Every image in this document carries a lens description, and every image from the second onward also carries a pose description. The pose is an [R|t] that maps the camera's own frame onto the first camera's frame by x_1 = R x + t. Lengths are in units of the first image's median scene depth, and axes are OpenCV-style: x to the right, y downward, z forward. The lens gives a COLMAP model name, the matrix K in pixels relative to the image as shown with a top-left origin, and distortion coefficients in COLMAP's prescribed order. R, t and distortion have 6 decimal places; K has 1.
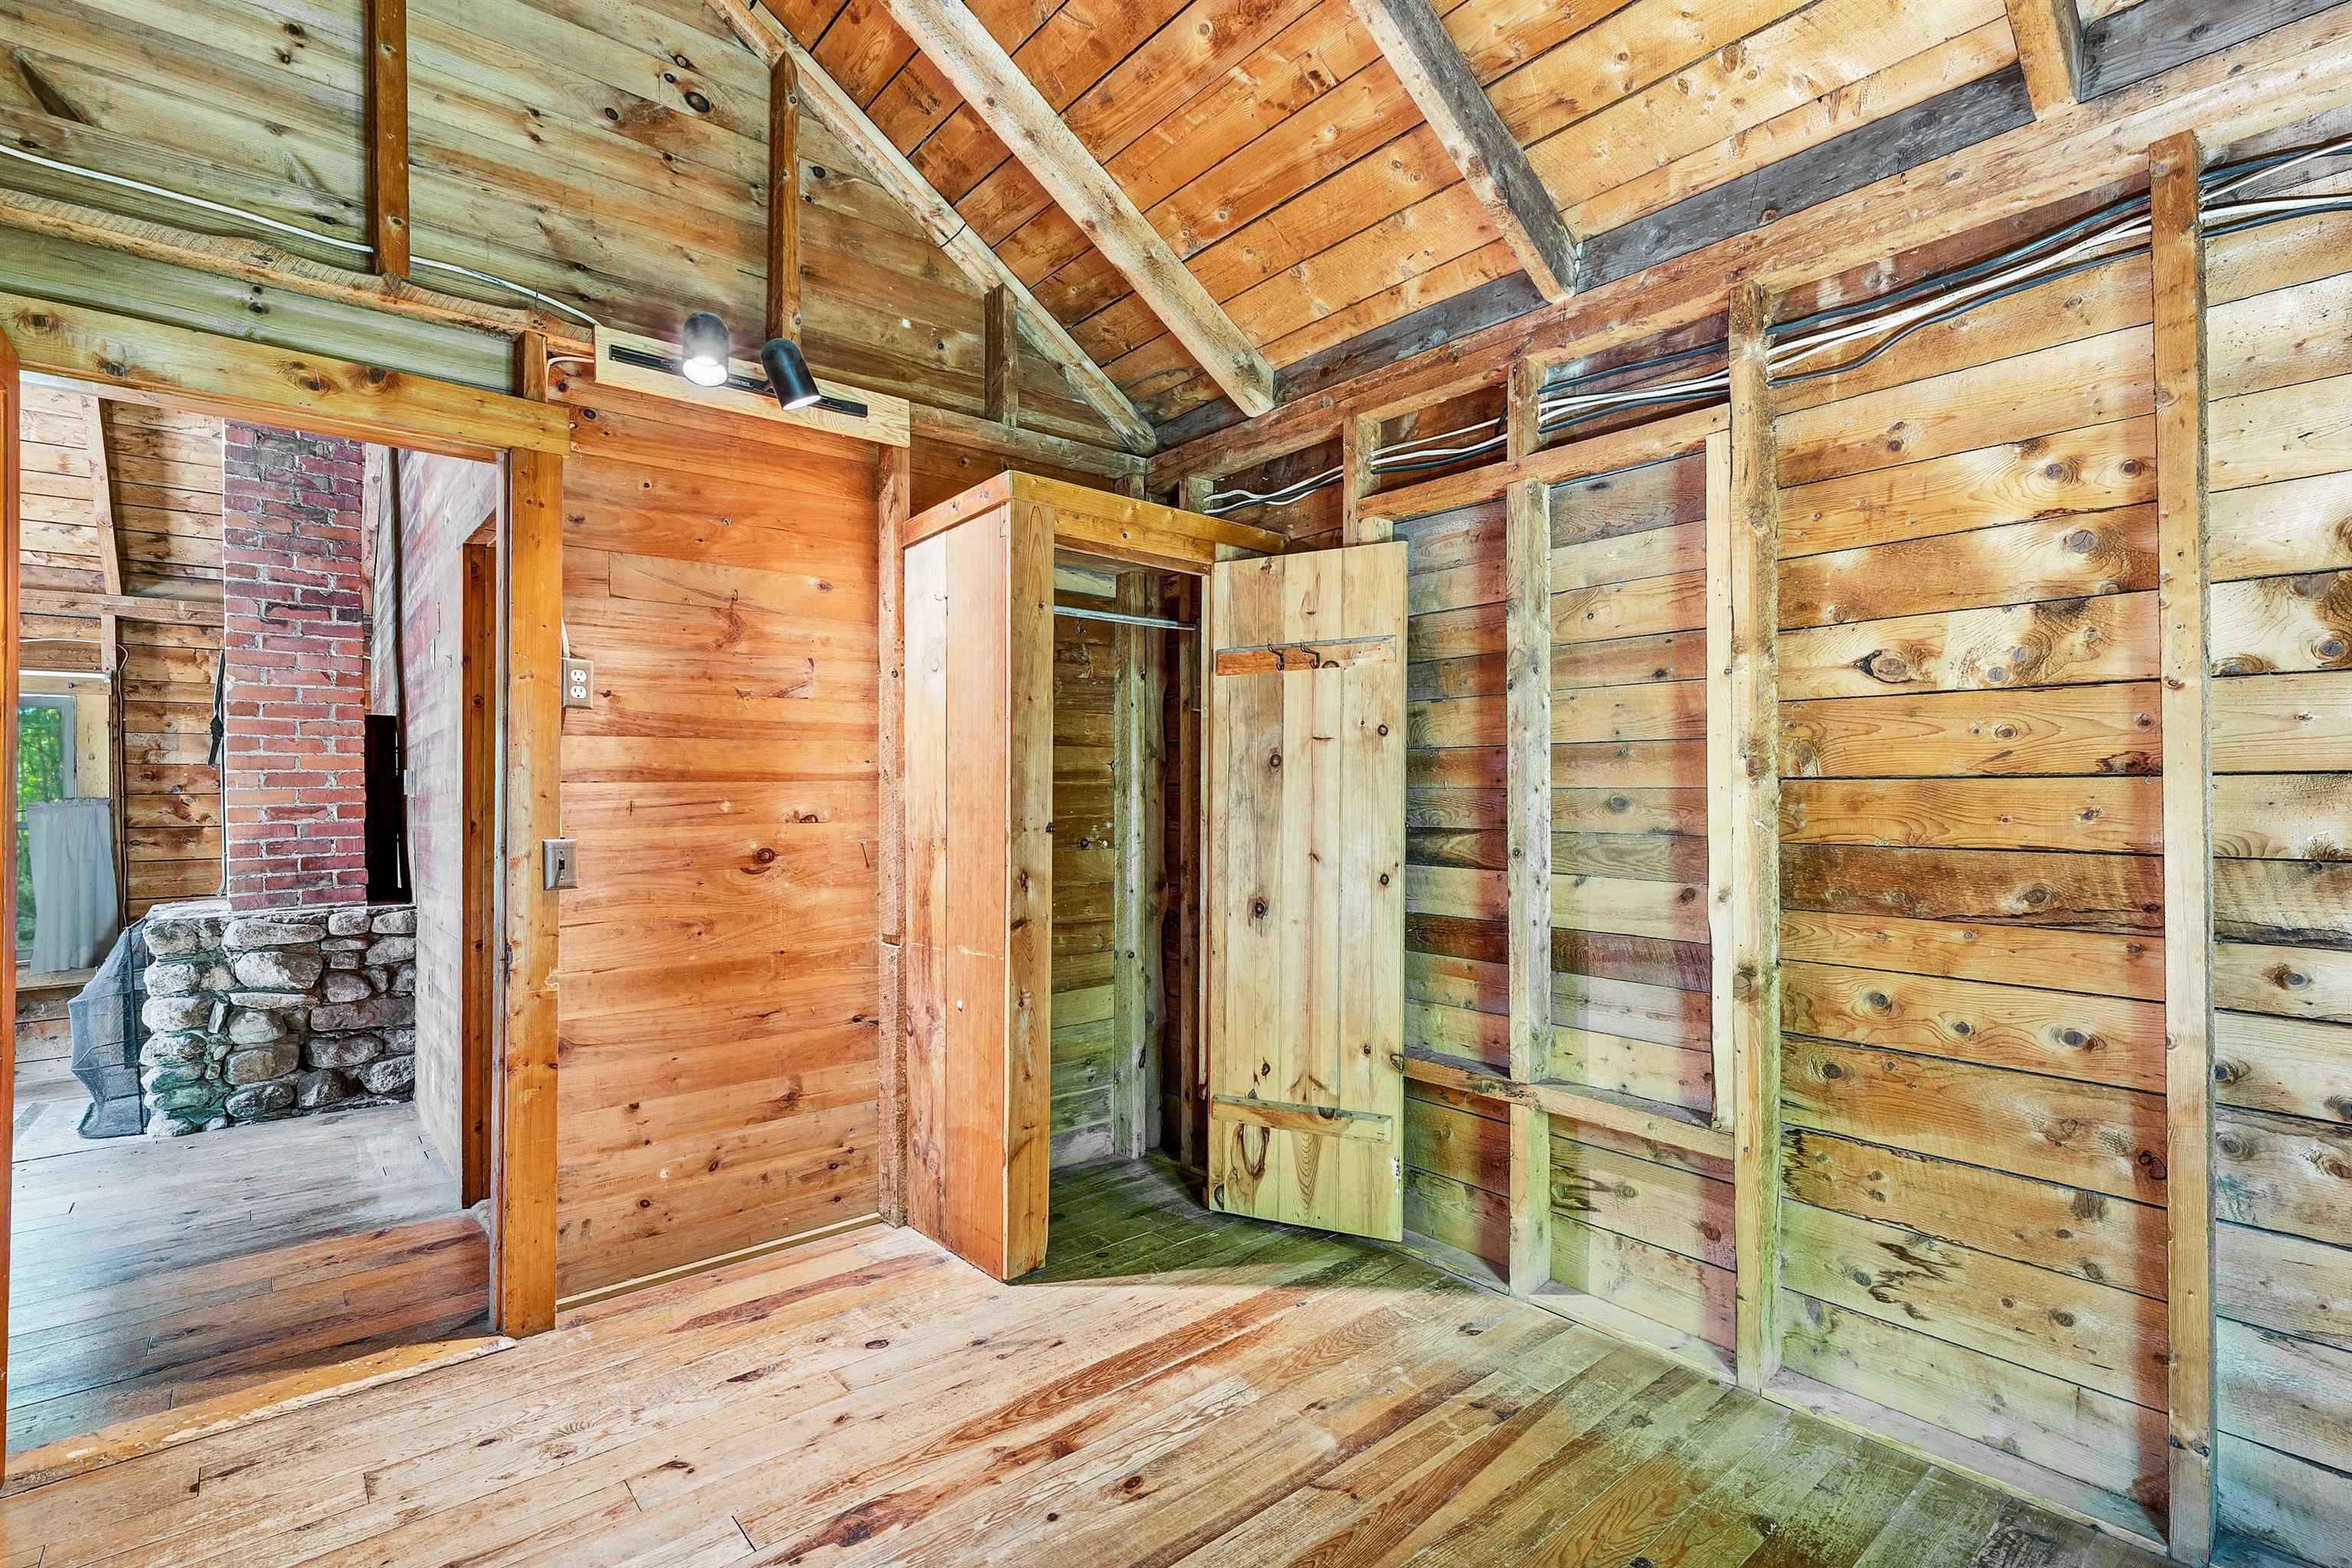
lens RADIAL K [[1056.1, 0, 1234.2], [0, 1056.1, 794.9], [0, 0, 1]] dist [-0.000879, -0.000761]
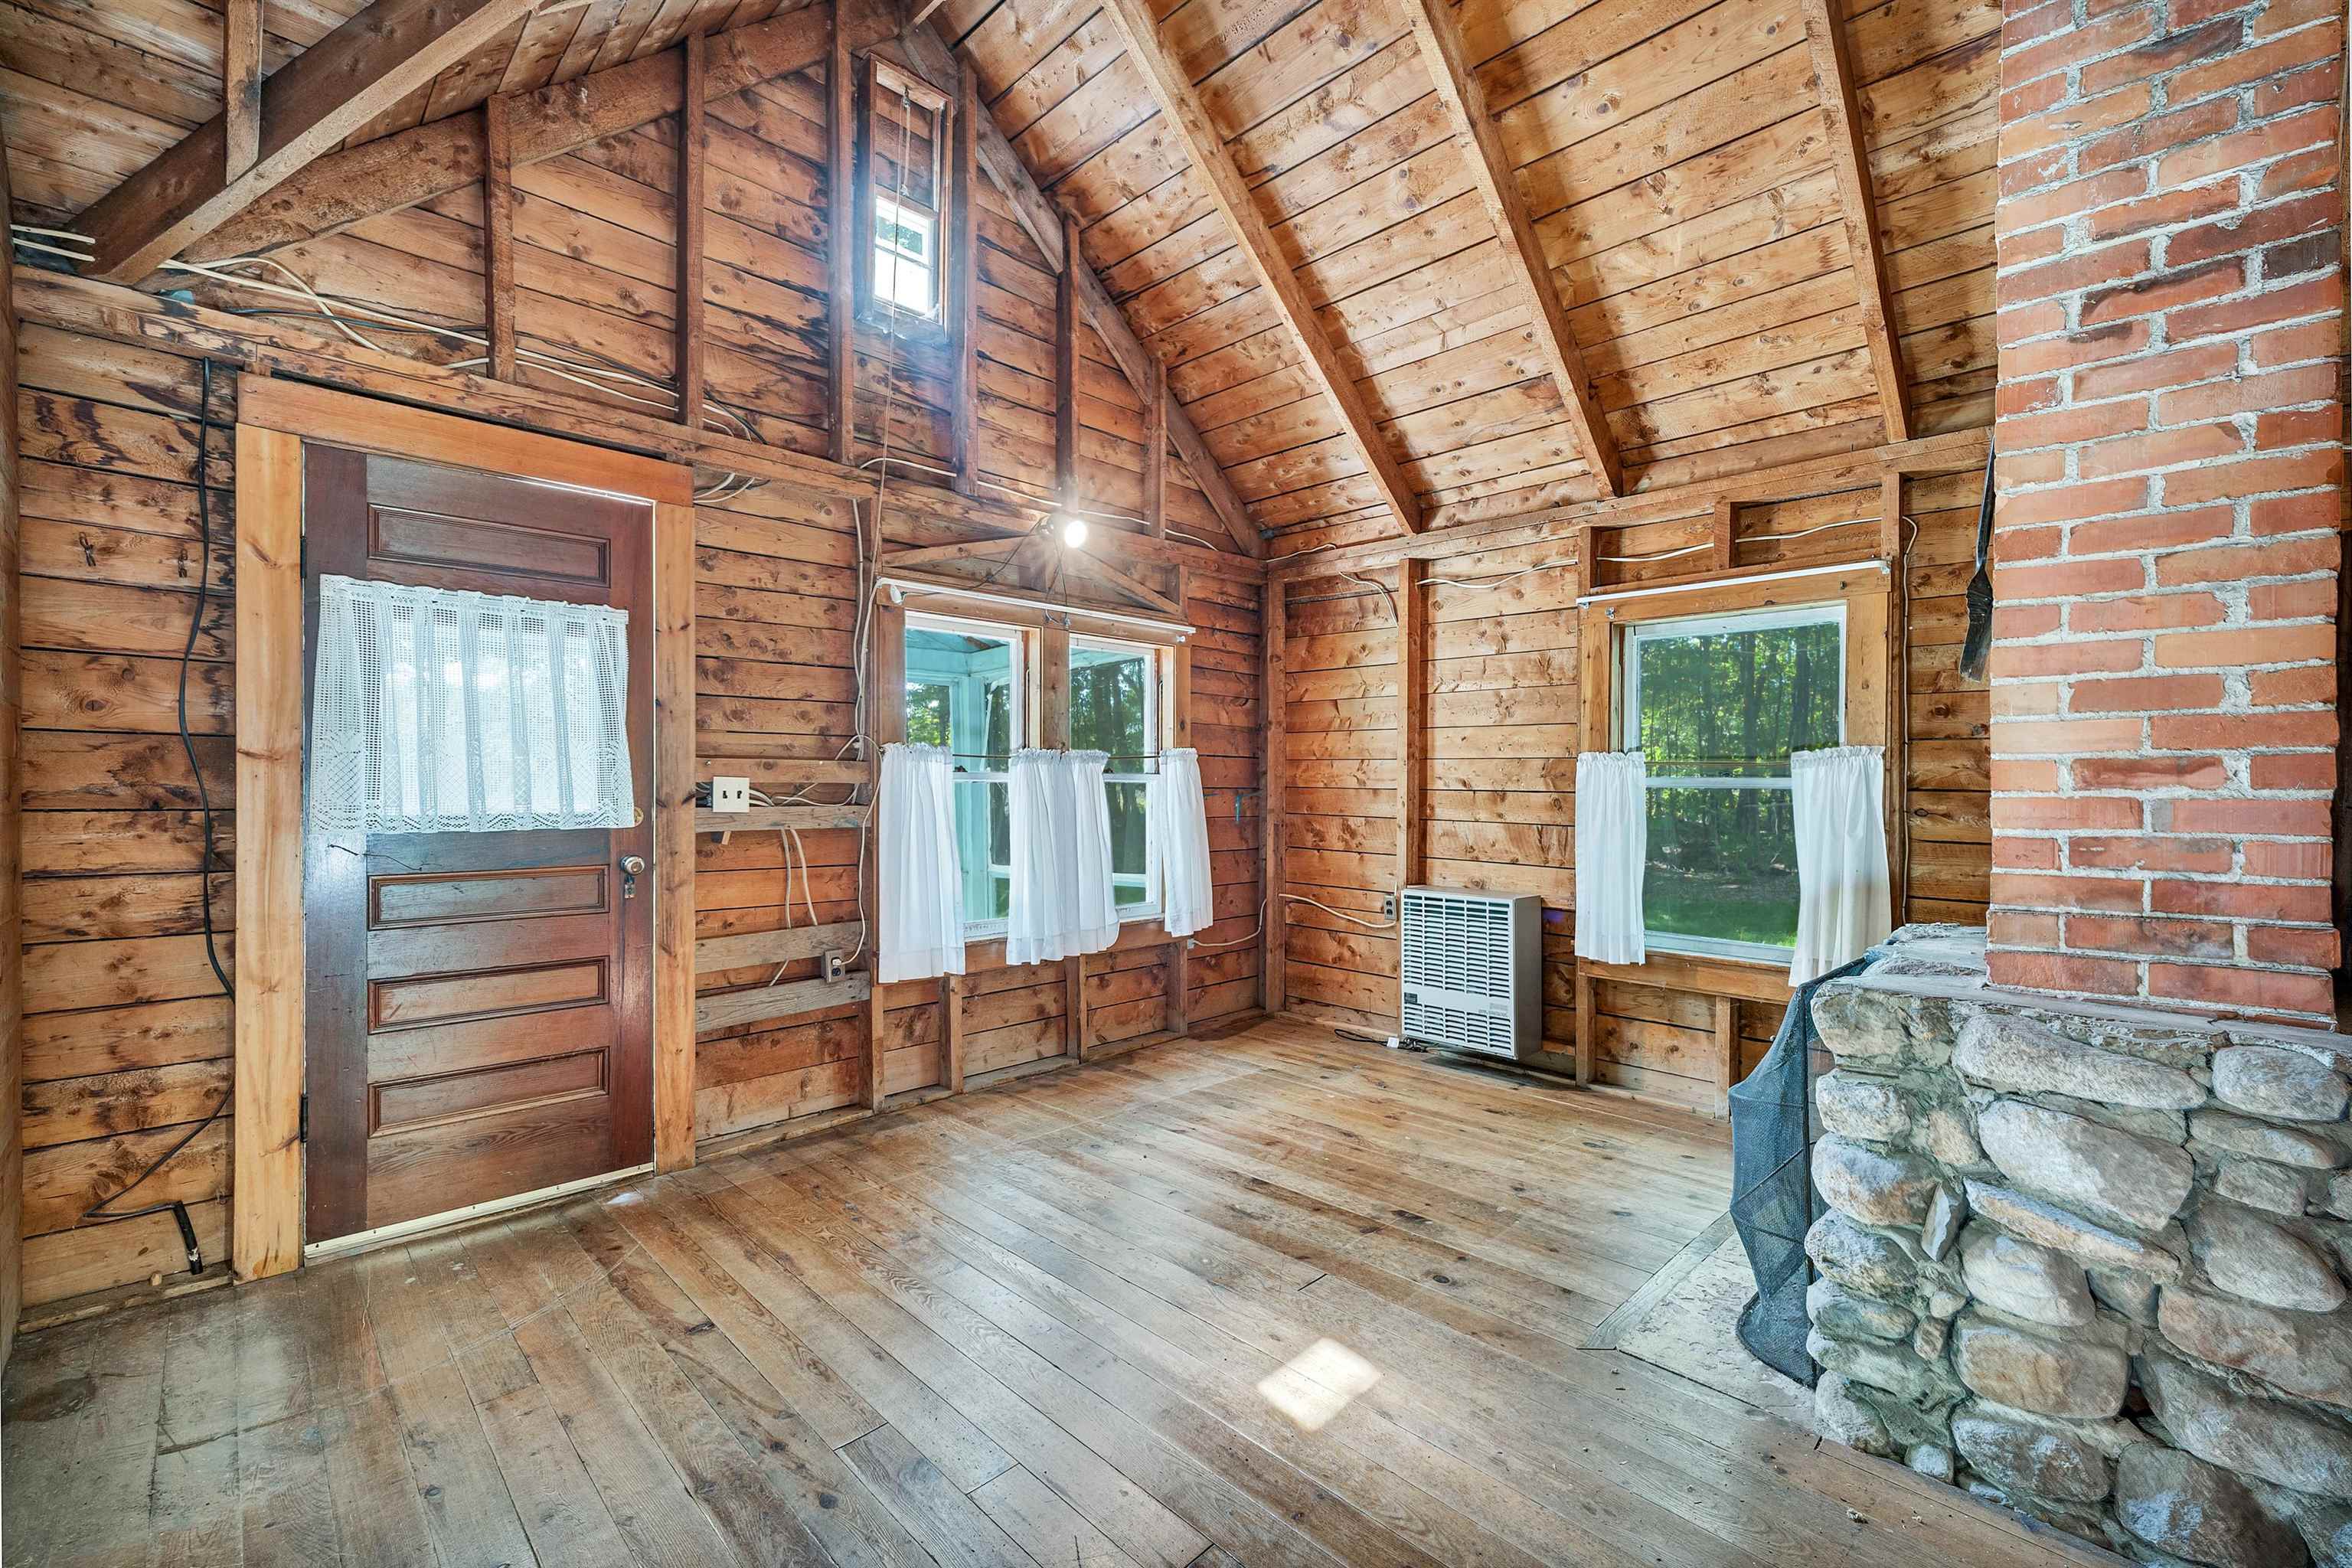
lens RADIAL K [[1027.3, 0, 1166.8], [0, 1027.3, 776.2], [0, 0, 1]] dist [0.001886, 0.000286]
pose [[0.039847, 0.022745, -0.998947, -0.506393], [0.003091, 0.999733, 0.022887, 0.008385], [0.999201, -0.004000, 0.039766, 0.609142]]
